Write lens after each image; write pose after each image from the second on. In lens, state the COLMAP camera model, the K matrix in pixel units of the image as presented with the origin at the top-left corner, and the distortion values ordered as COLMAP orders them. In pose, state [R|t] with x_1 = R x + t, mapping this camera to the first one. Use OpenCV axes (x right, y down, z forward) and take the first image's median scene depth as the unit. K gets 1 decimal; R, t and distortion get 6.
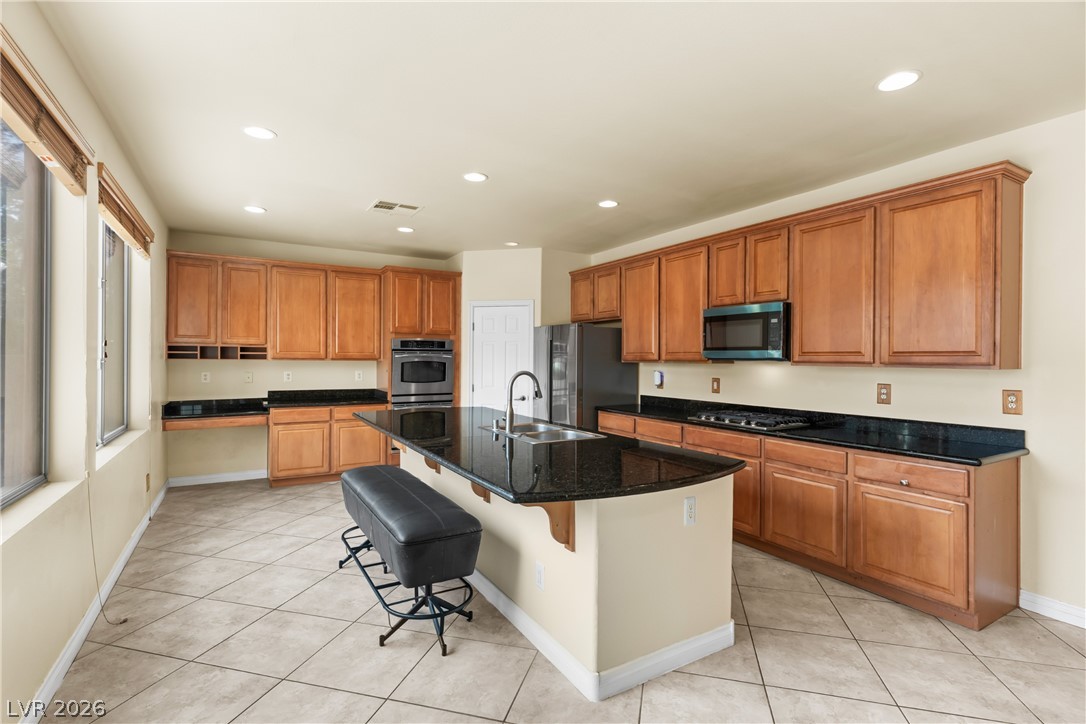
lens RADIAL K [[511.8, 0, 542.9], [0, 511.8, 358.2], [0, 0, 1]] dist [-0.003758, 0.002307]
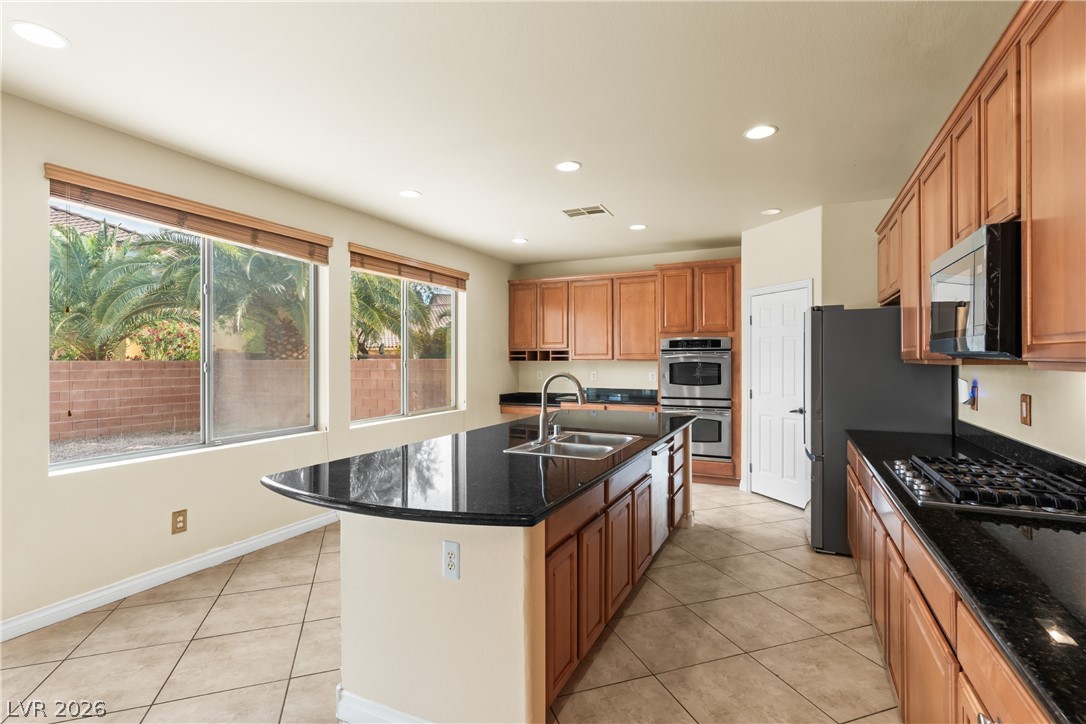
lens RADIAL K [[511.8, 0, 543.8], [0, 511.8, 355.9], [0, 0, 1]] dist [-0.003758, 0.002307]
pose [[0.556014, -0.012880, -0.831073, 0.422344], [0.006183, 0.999916, -0.011360, 0.003956], [0.831150, 0.001178, 0.556048, 0.295926]]
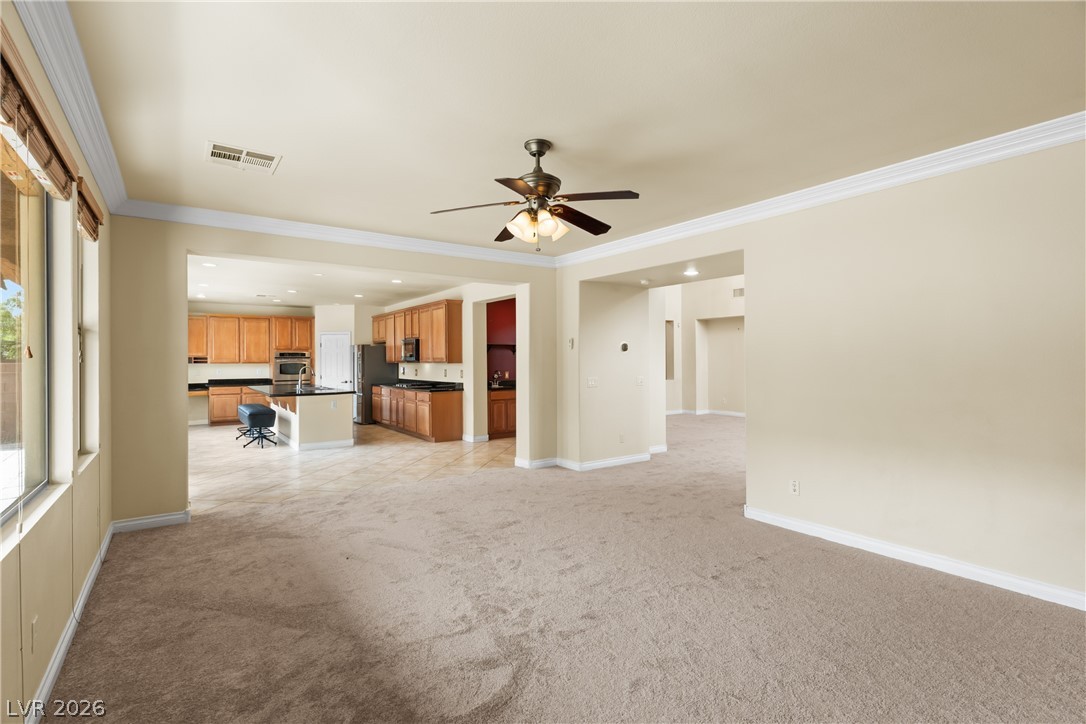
lens RADIAL K [[511.8, 0, 547.5], [0, 511.8, 359.8], [0, 0, 1]] dist [-0.003758, 0.002307]
pose [[0.995894, -0.010590, 0.089901, 0.618577], [0.010635, 0.999943, -0.000029, 0.002941], [-0.089896, 0.000985, 0.995951, -1.135636]]
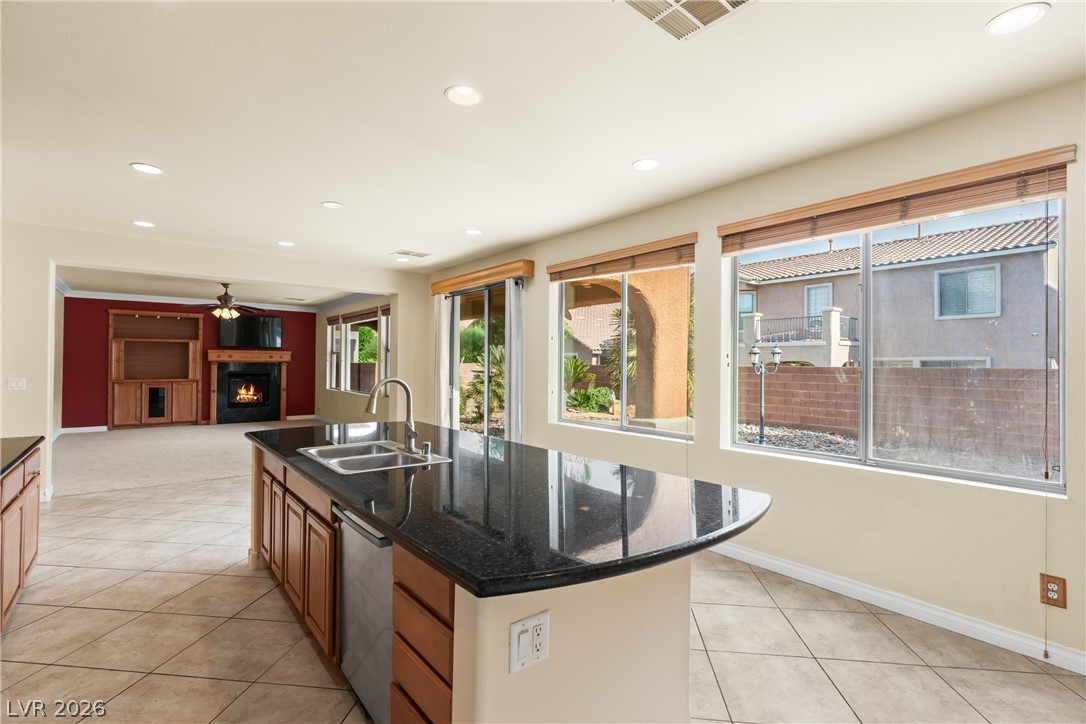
lens RADIAL K [[511.8, 0, 543.6], [0, 511.8, 358.9], [0, 0, 1]] dist [-0.003758, 0.002307]
pose [[-0.990154, -0.015442, -0.139130, -0.100559], [-0.013886, 0.999830, -0.012150, 0.000844], [0.139293, -0.010098, -0.990200, 1.137407]]
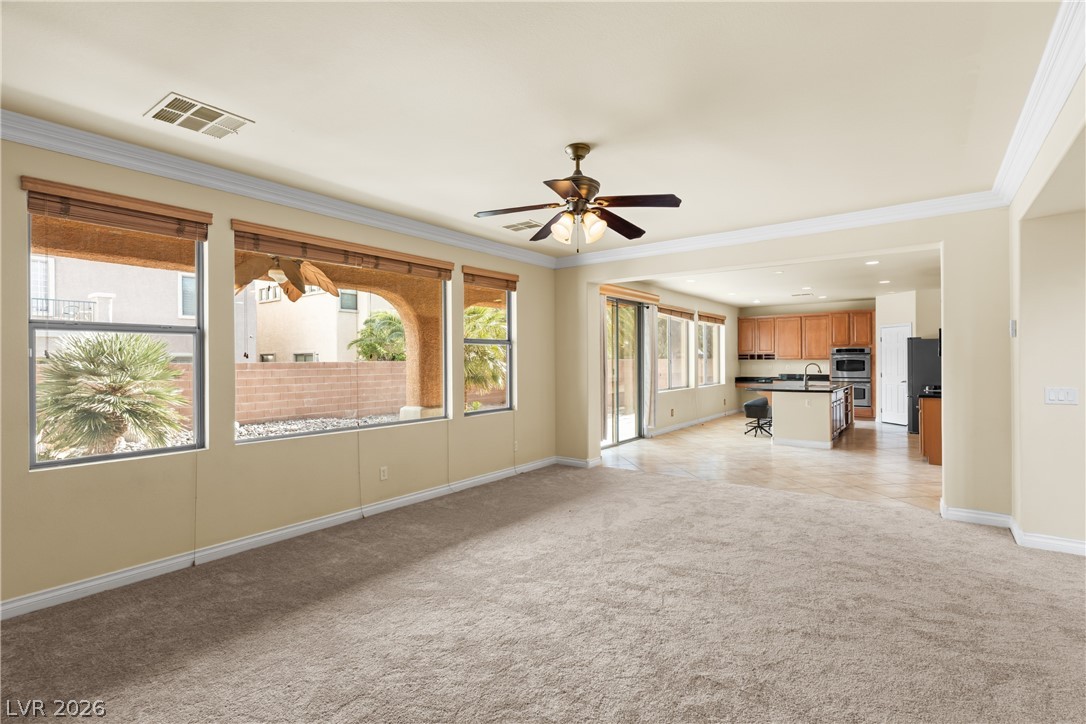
lens RADIAL K [[511.8, 0, 541.5], [0, 511.8, 358.6], [0, 0, 1]] dist [-0.003758, 0.002307]
pose [[0.382094, -0.012459, -0.924040, 1.177540], [0.010115, 0.999906, -0.009300, 0.008637], [0.924068, -0.005793, 0.382183, -0.834658]]
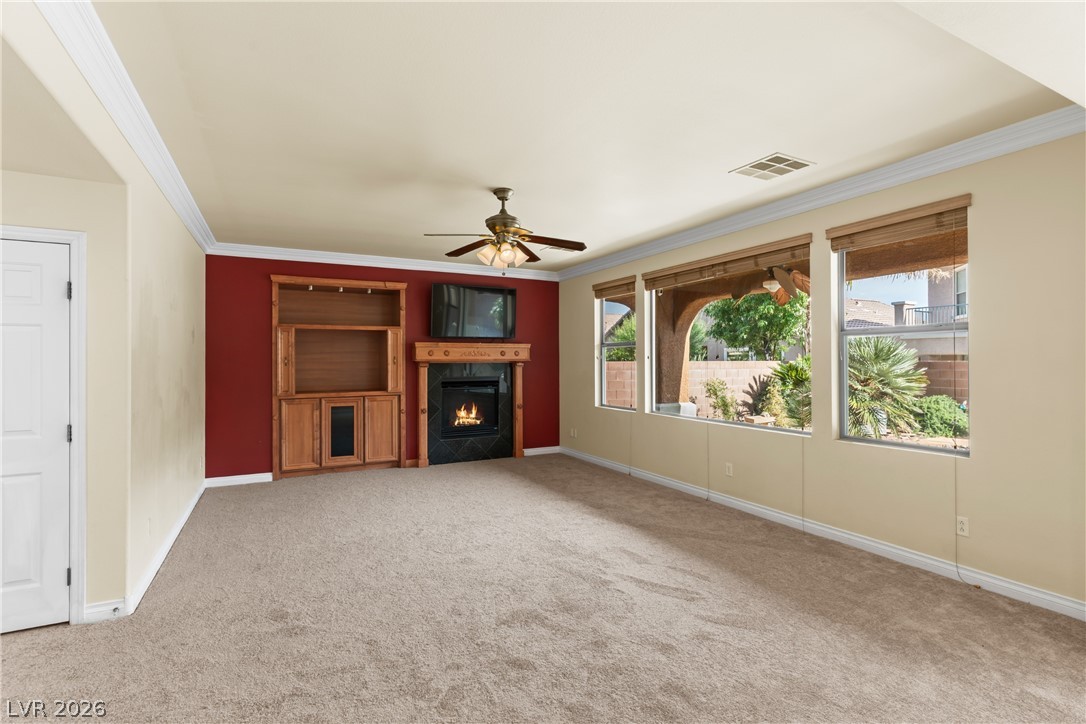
lens RADIAL K [[511.8, 0, 535.8], [0, 511.8, 359.3], [0, 0, 1]] dist [-0.003758, 0.002307]
pose [[-0.998001, -0.001594, 0.063178, 0.554938], [-0.001809, 0.999993, -0.003355, 0.002200], [-0.063172, -0.003462, -0.997997, 0.165613]]
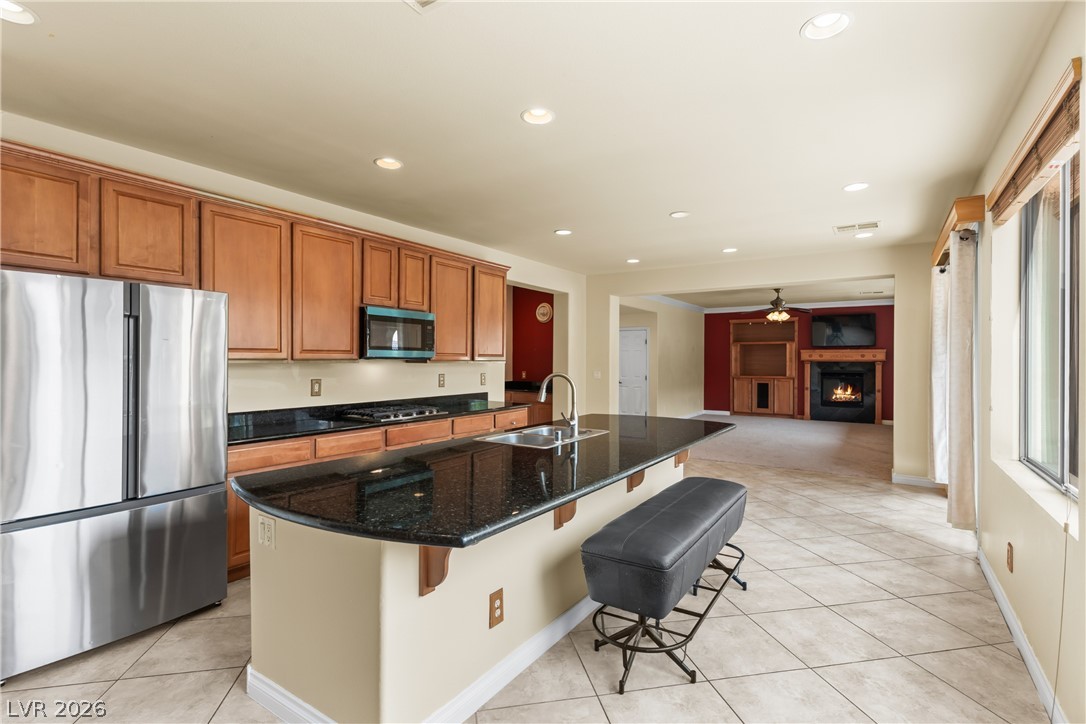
lens RADIAL K [[511.8, 0, 543.7], [0, 511.8, 358.3], [0, 0, 1]] dist [-0.003758, 0.002307]
pose [[-0.431783, -0.005722, 0.901960, -0.550232], [-0.007770, 0.999966, 0.002624, -0.002783], [-0.901944, -0.005876, -0.431813, 0.889859]]
